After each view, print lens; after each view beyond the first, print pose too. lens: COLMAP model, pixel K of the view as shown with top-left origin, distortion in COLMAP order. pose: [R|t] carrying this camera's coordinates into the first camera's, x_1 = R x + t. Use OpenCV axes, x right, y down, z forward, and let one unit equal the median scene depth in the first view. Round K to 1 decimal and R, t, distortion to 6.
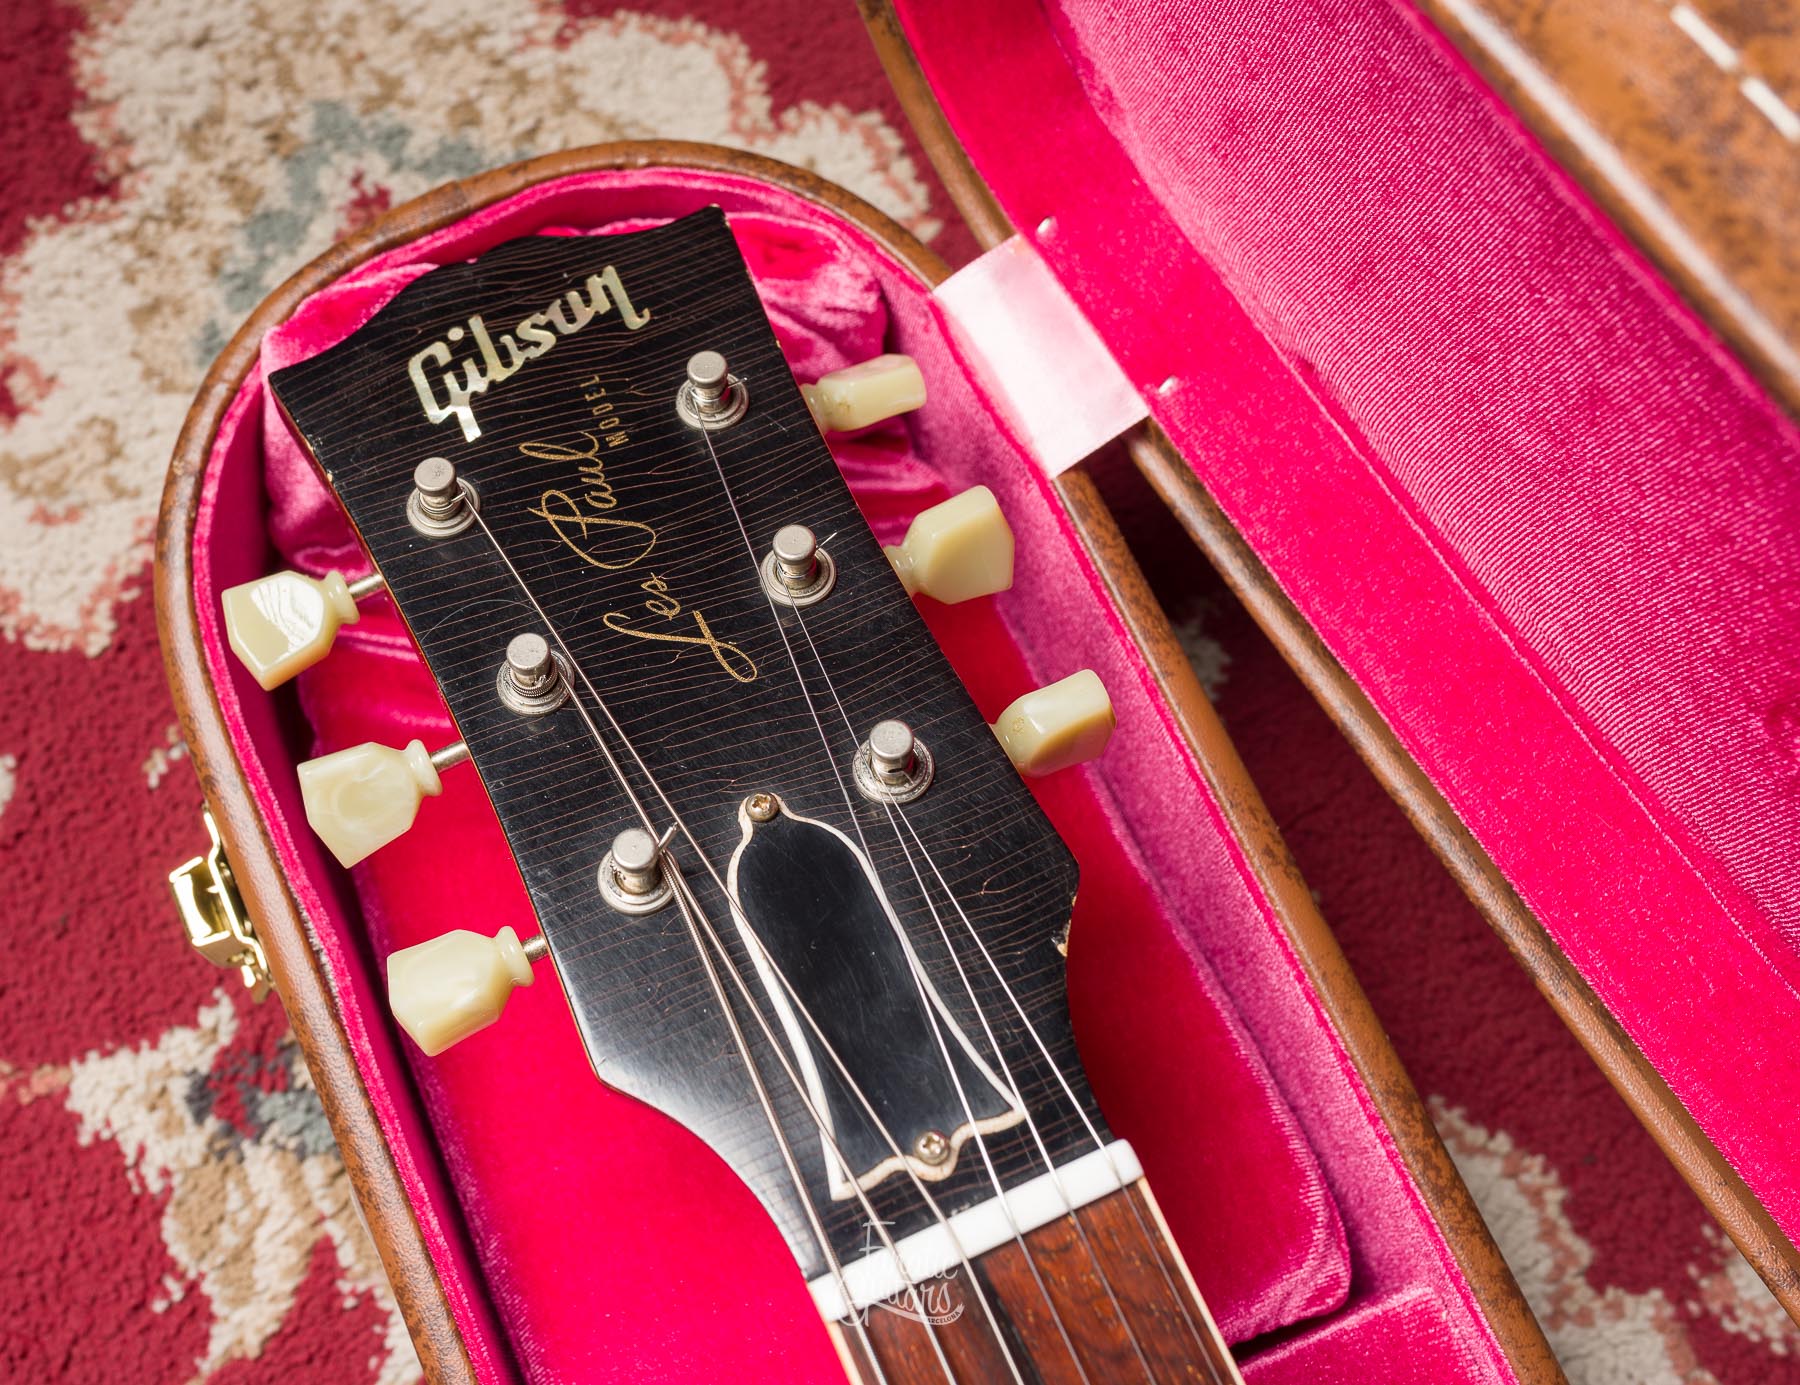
lens RADIAL K [[2212.9, 0, 689.9], [0, 2212.9, 640.1], [0, 0, 1]] dist [-0.001498, 0.015462]
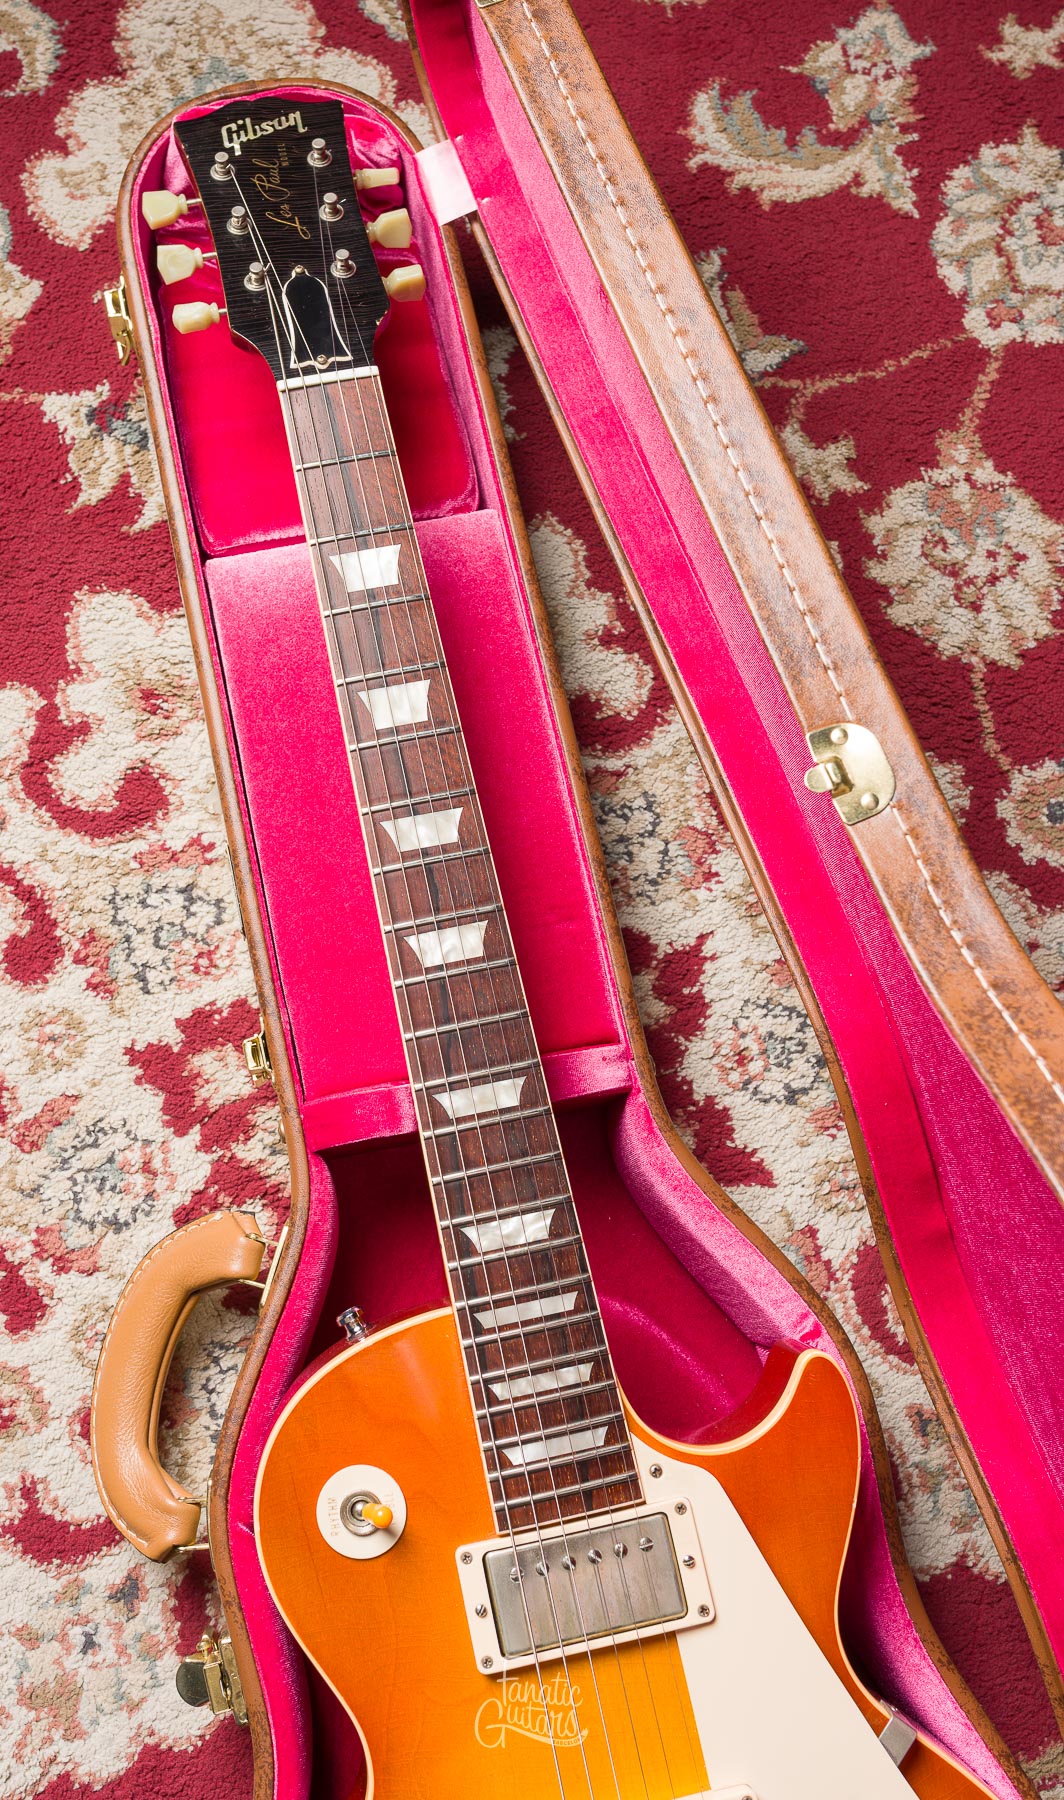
lens RADIAL K [[1838.2, 0, 421.4], [0, 1838.2, 841.8], [0, 0, 1]] dist [0.002273, -0.007651]
pose [[0.977786, 0.209606, -0.000185, 0.271150], [-0.209238, 0.976122, 0.058347, 0.494927], [0.012410, -0.057012, 0.998296, -1.214025]]
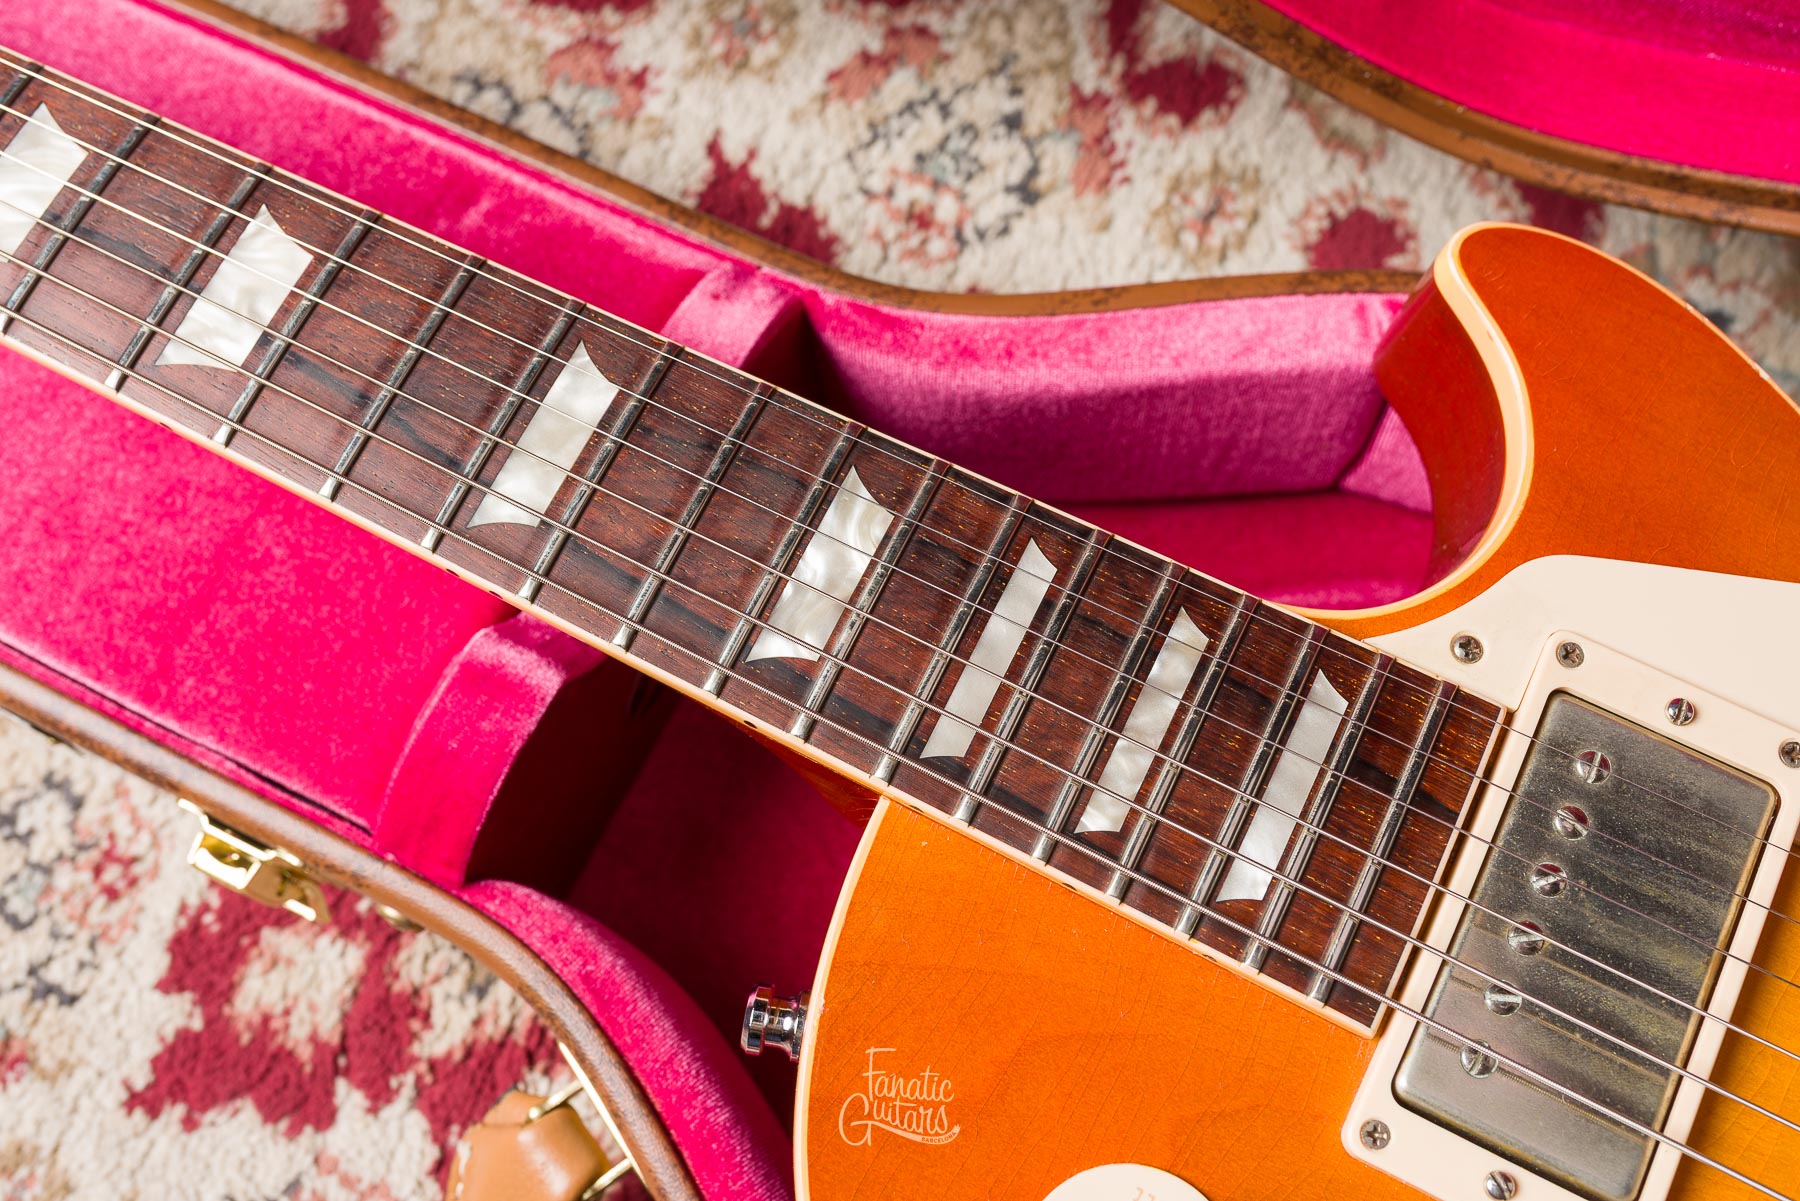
lens RADIAL K [[1803.3, 0, 900.0], [0, 1803.3, 600.5], [0, 0, 1]] dist [0.004458, -0.003641]
pose [[0.768934, -0.614038, 0.178037, 0.315788], [0.620613, 0.783785, 0.022825, 0.928309], [-0.153558, 0.092941, 0.983759, -0.256093]]
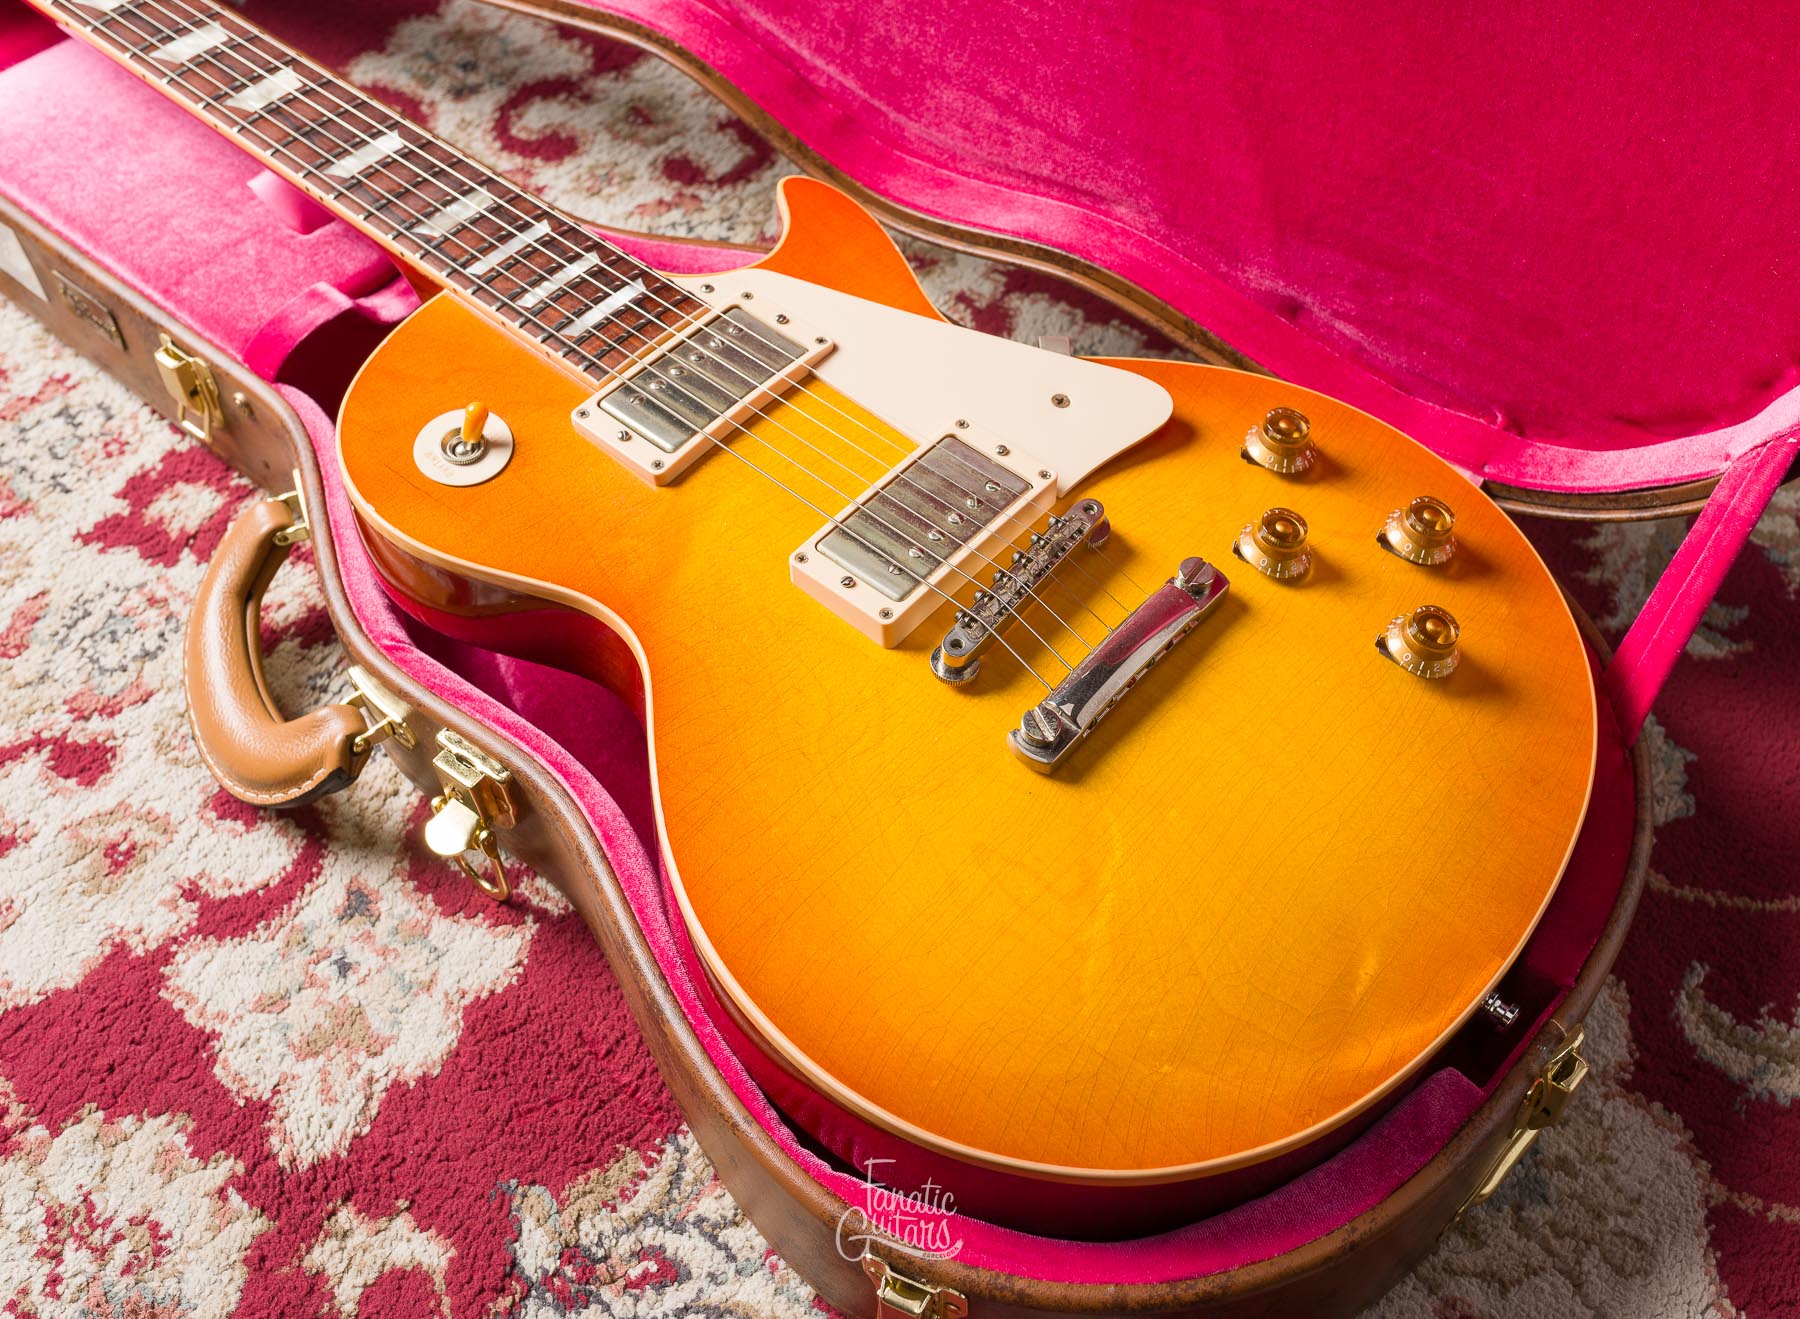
lens RADIAL K [[1911.6, 0, 988.0], [0, 1911.6, 660.0], [0, 0, 1]] dist [0.000491, -0.005524]
pose [[0.889747, -0.337446, 0.307376, 0.185508], [0.426974, 0.853368, -0.299091, 1.973882], [-0.161378, 0.397357, 0.903363, -1.036875]]
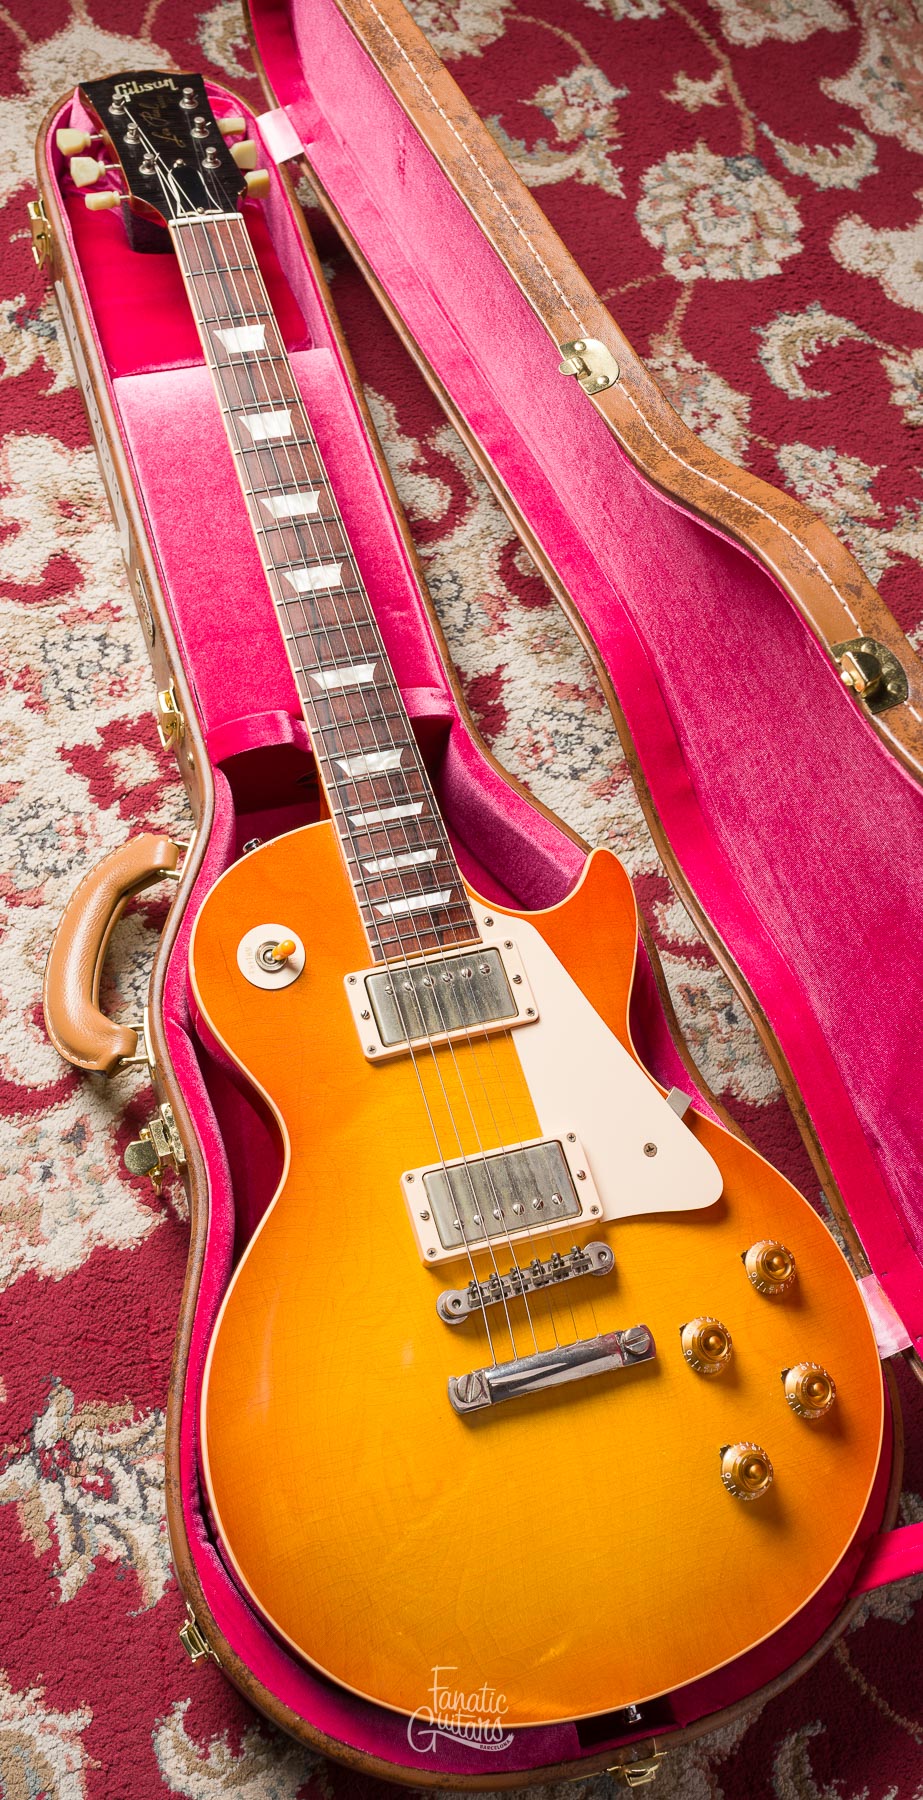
lens RADIAL K [[1824.1, 0, 417.8], [0, 1824.1, 903.3], [0, 0, 1]] dist [0.000488, -0.001626]
pose [[0.982355, 0.170837, 0.076118, 0.338365], [-0.160557, 0.979048, -0.125245, 1.356437], [-0.095919, 0.110814, 0.989202, -1.763586]]
